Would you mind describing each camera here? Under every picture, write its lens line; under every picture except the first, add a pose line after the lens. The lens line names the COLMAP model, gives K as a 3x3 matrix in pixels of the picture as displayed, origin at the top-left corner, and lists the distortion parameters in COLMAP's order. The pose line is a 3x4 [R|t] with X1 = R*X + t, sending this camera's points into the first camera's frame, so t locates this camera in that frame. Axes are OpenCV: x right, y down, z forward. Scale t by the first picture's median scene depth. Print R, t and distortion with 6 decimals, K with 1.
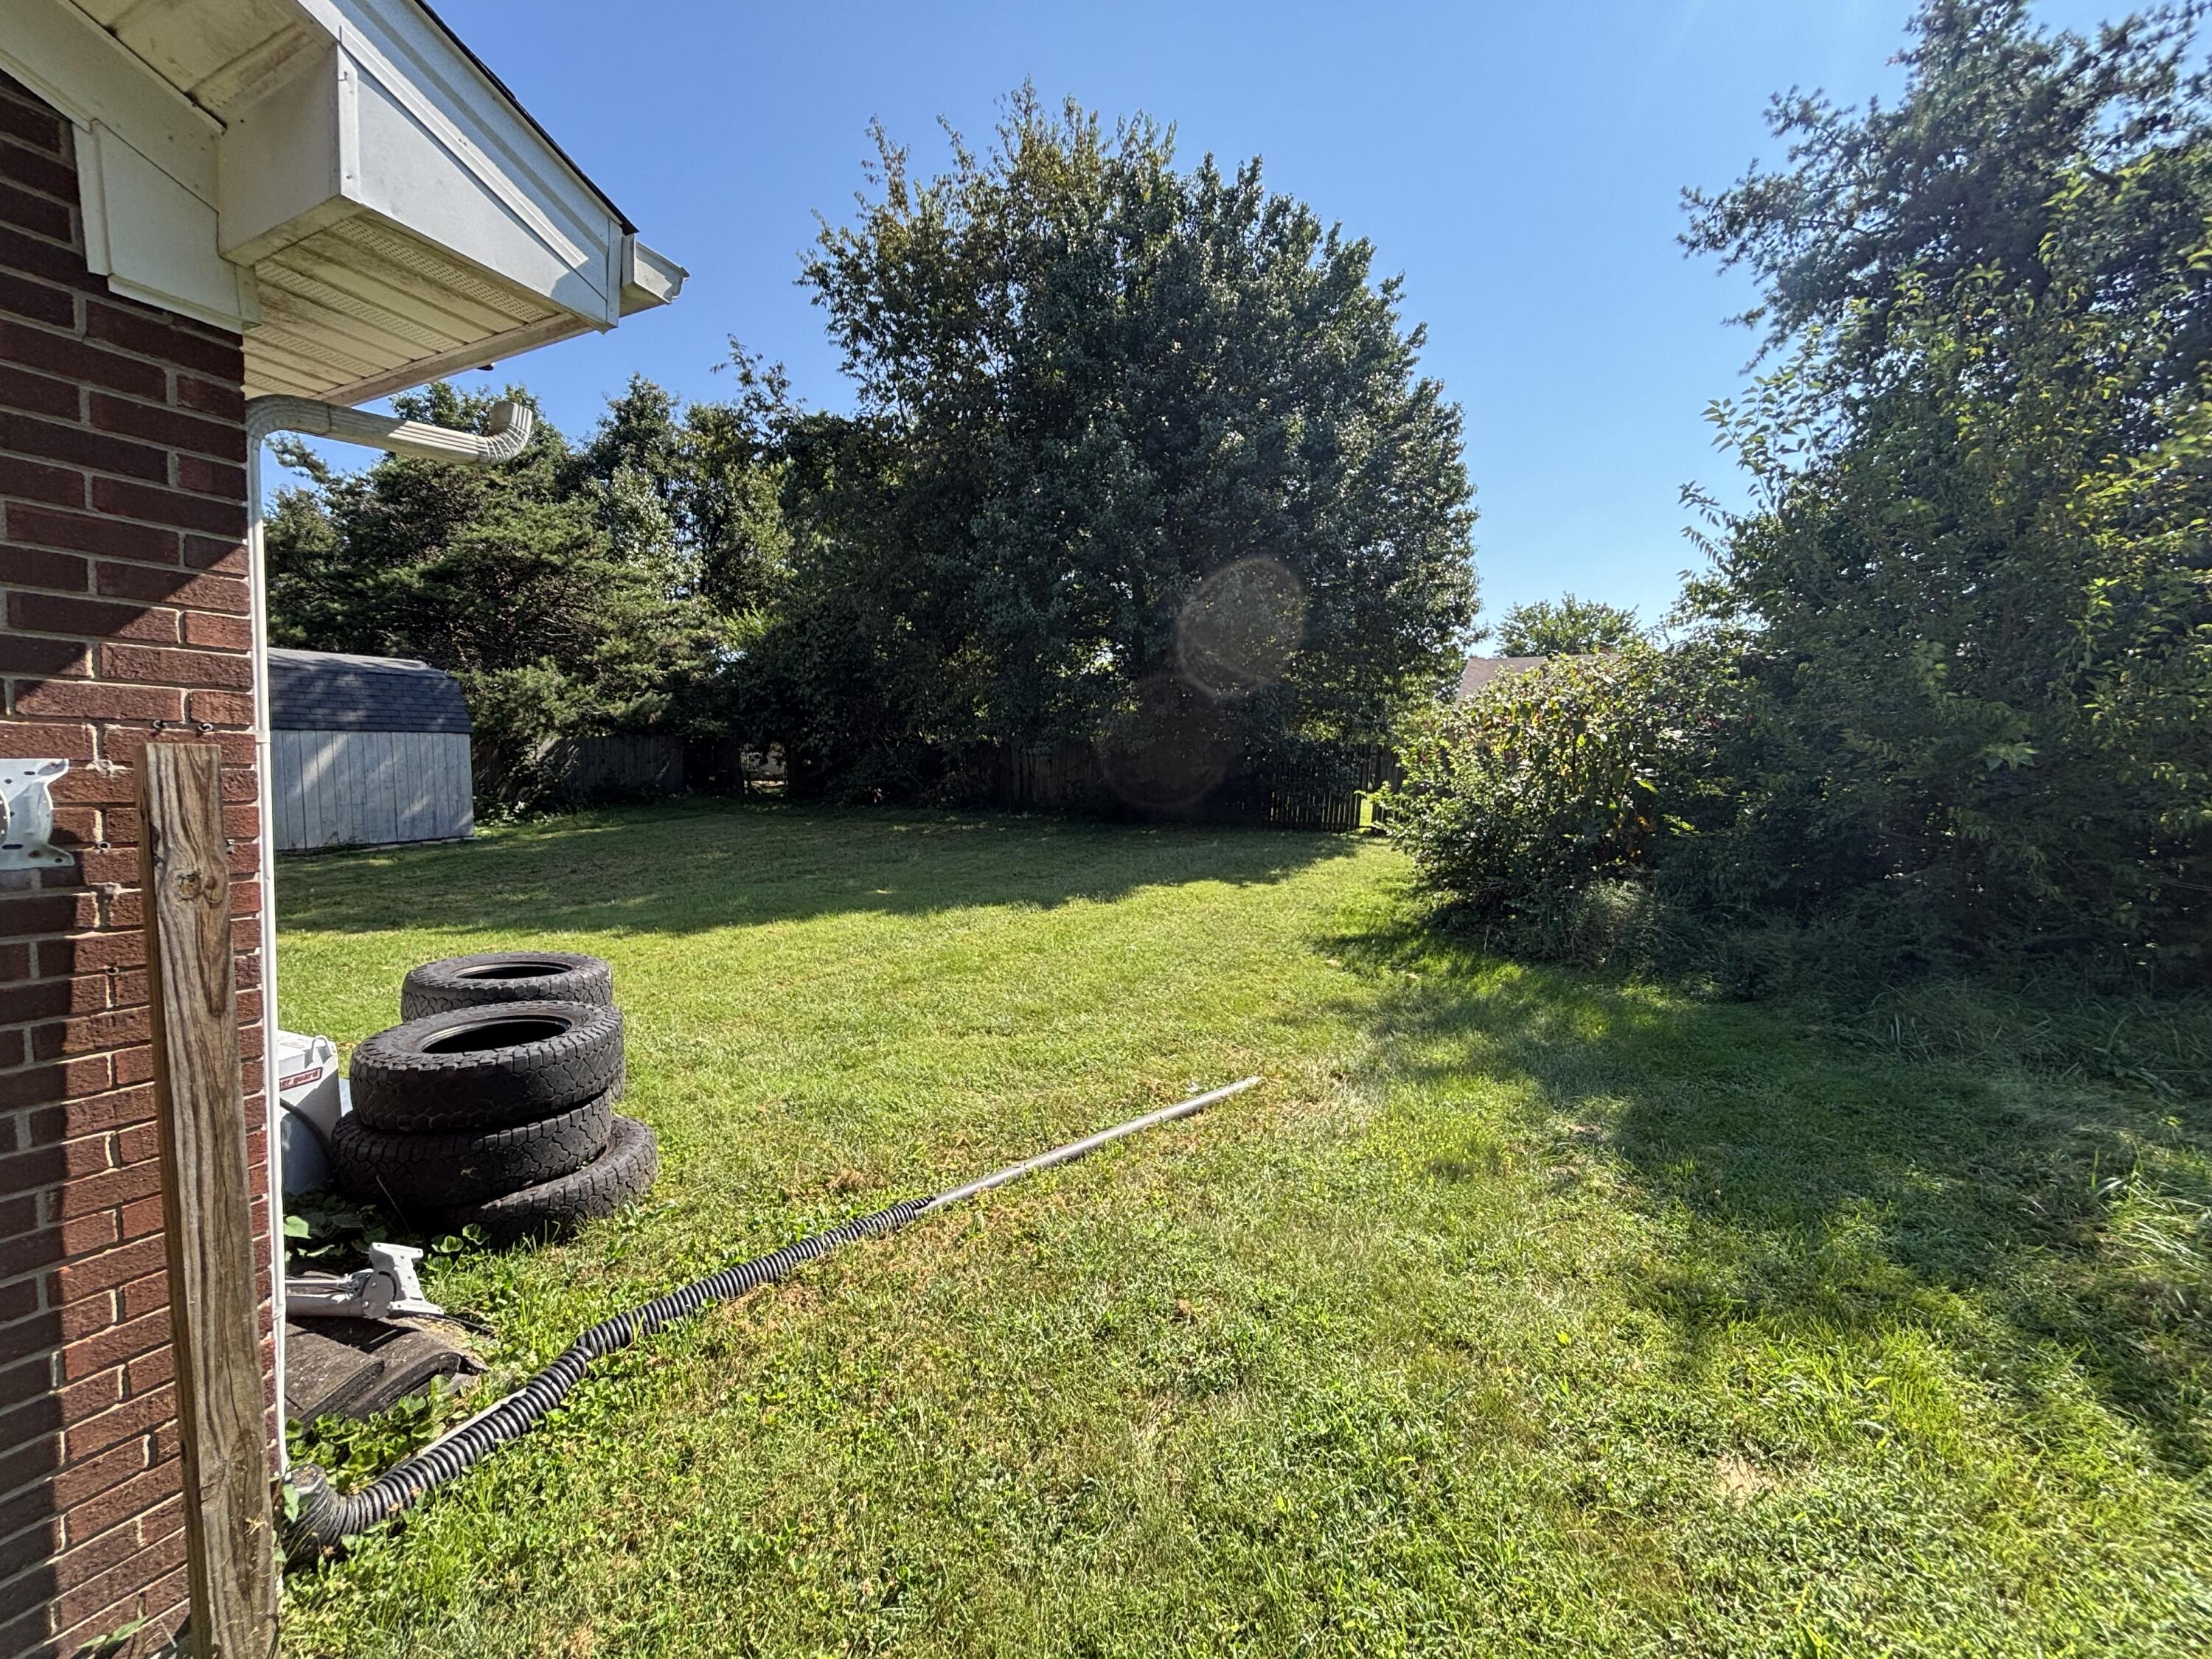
lens RADIAL K [[897.6, 0, 1106.5], [0, 897.6, 820.8], [0, 0, 1]] dist [-0.001133, 0.000085]
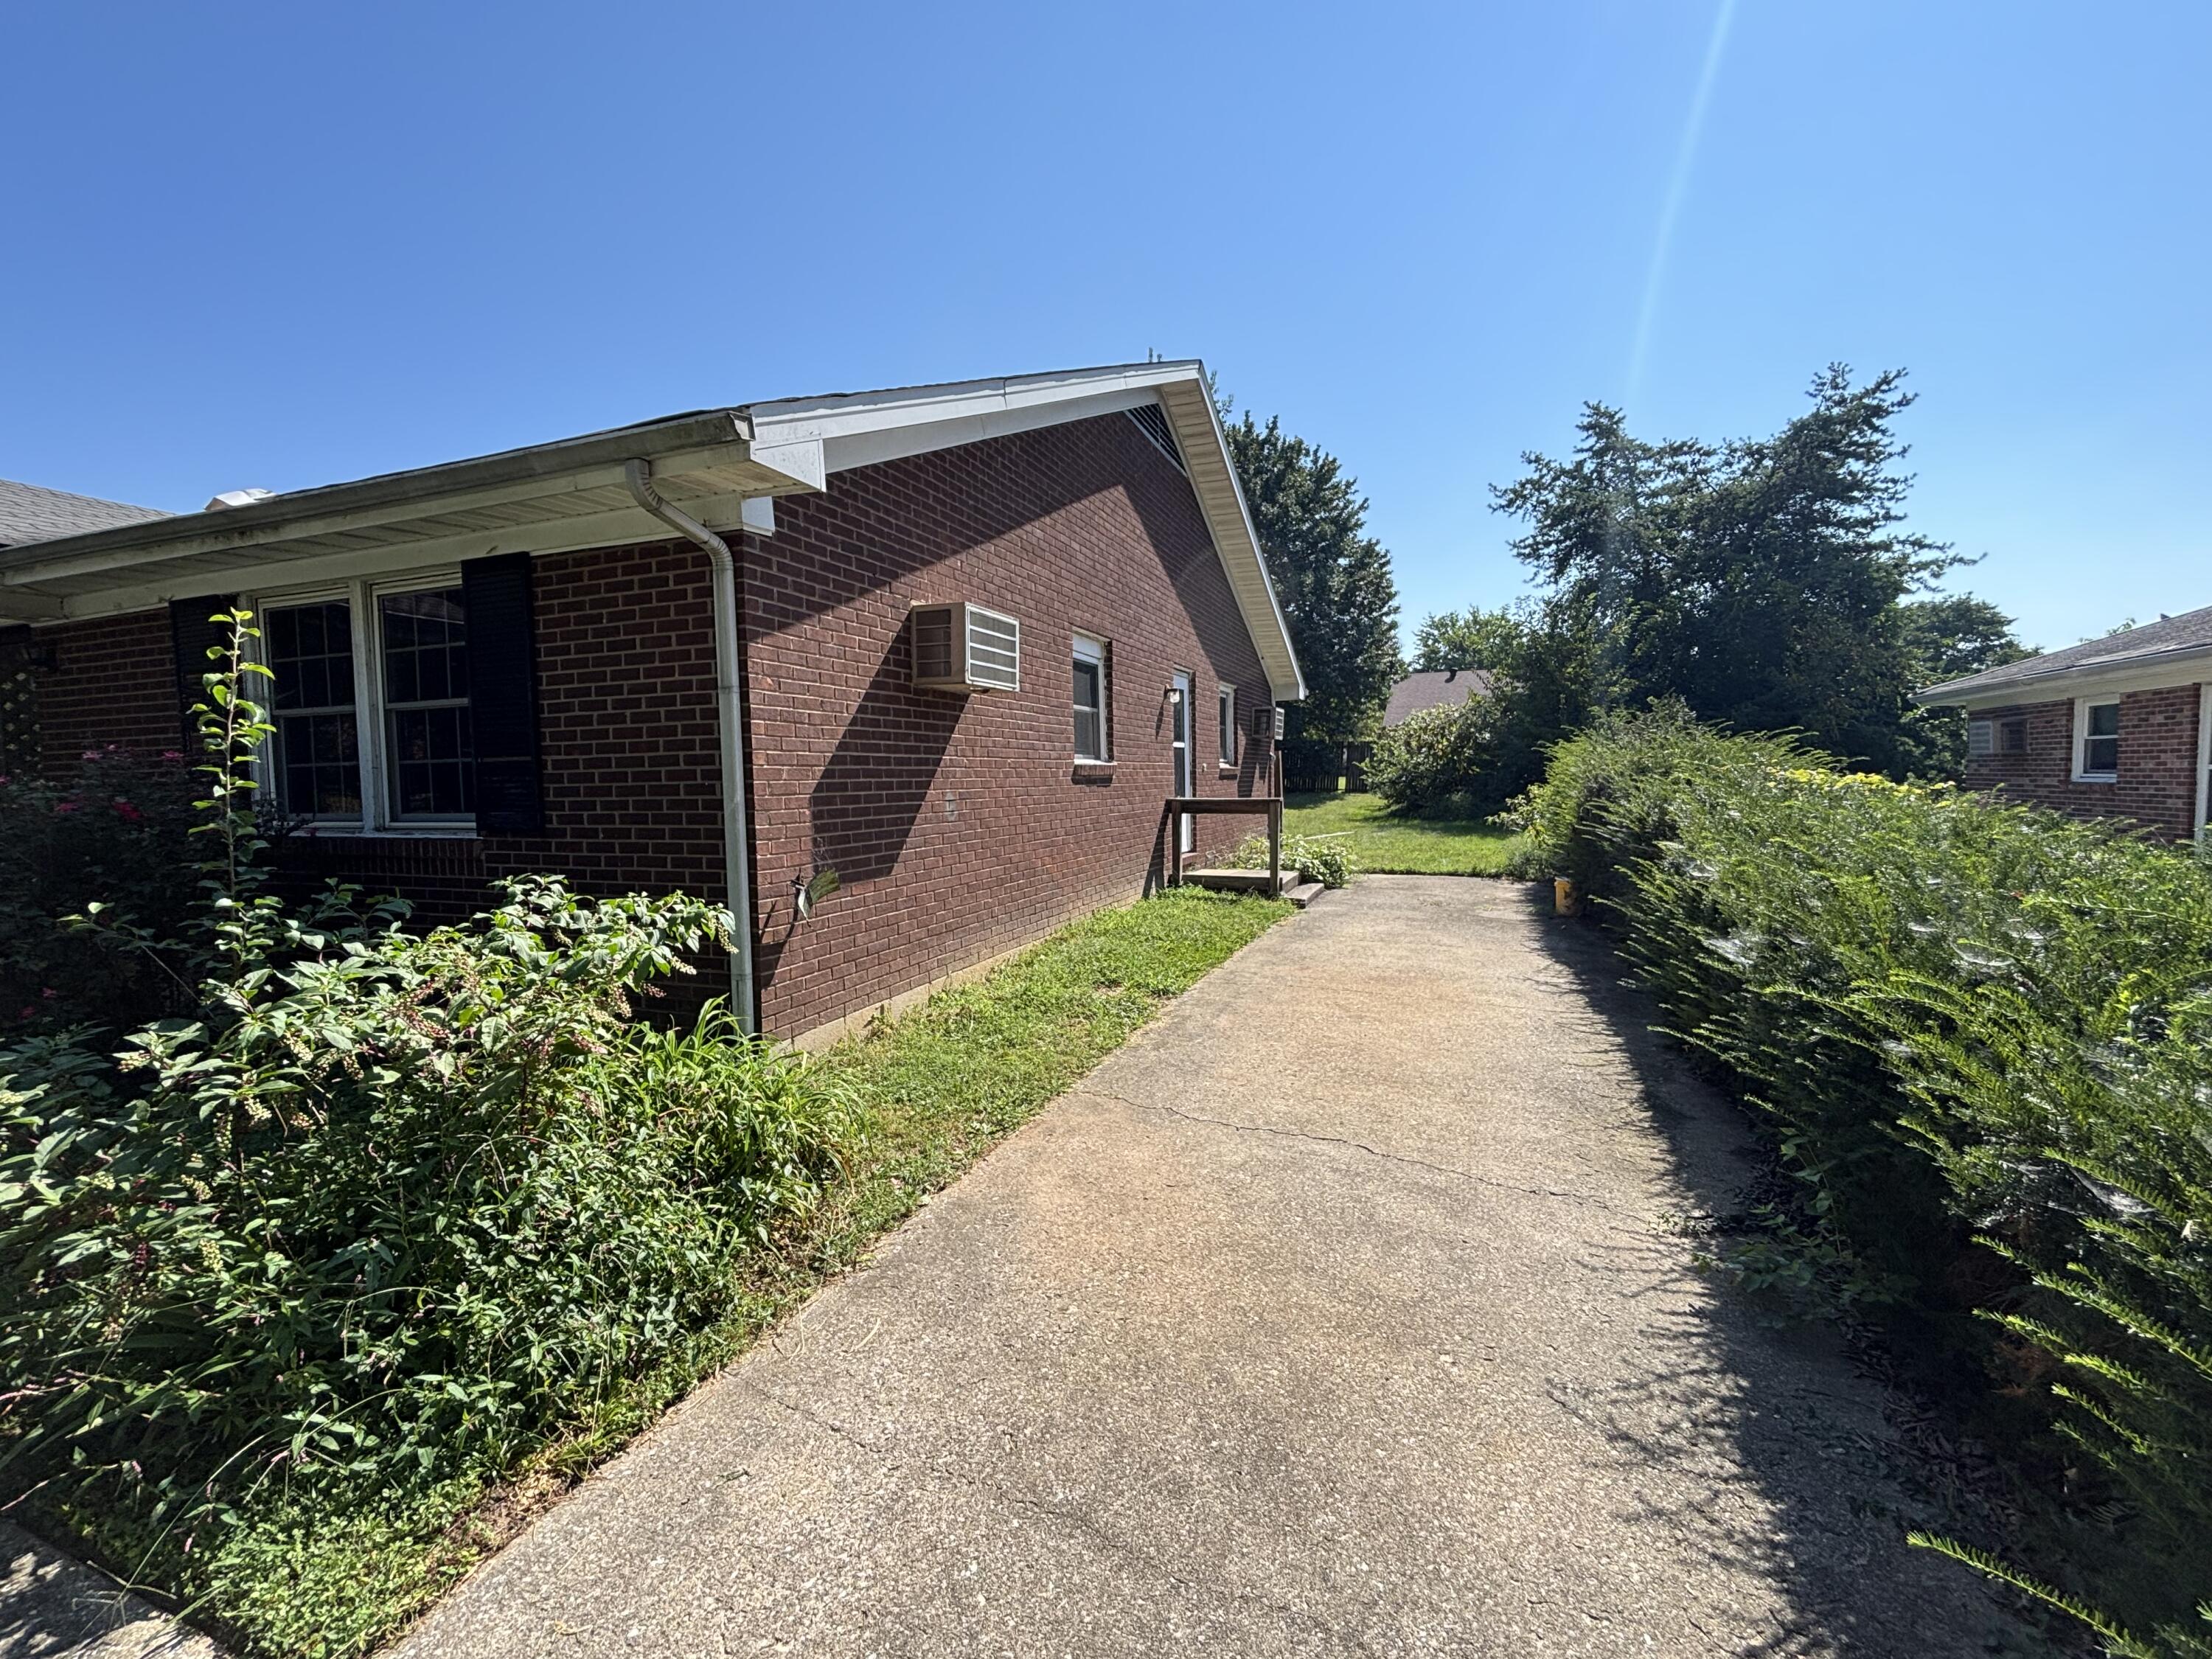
lens RADIAL K [[897.6, 0, 1106.5], [0, 897.6, 820.8], [0, 0, 1]] dist [-0.001133, 0.000085]
pose [[0.996900, -0.028080, 0.073501, -0.309787], [0.027874, 0.999604, 0.003832, 0.051612], [-0.073579, -0.001772, 0.997288, -0.730849]]
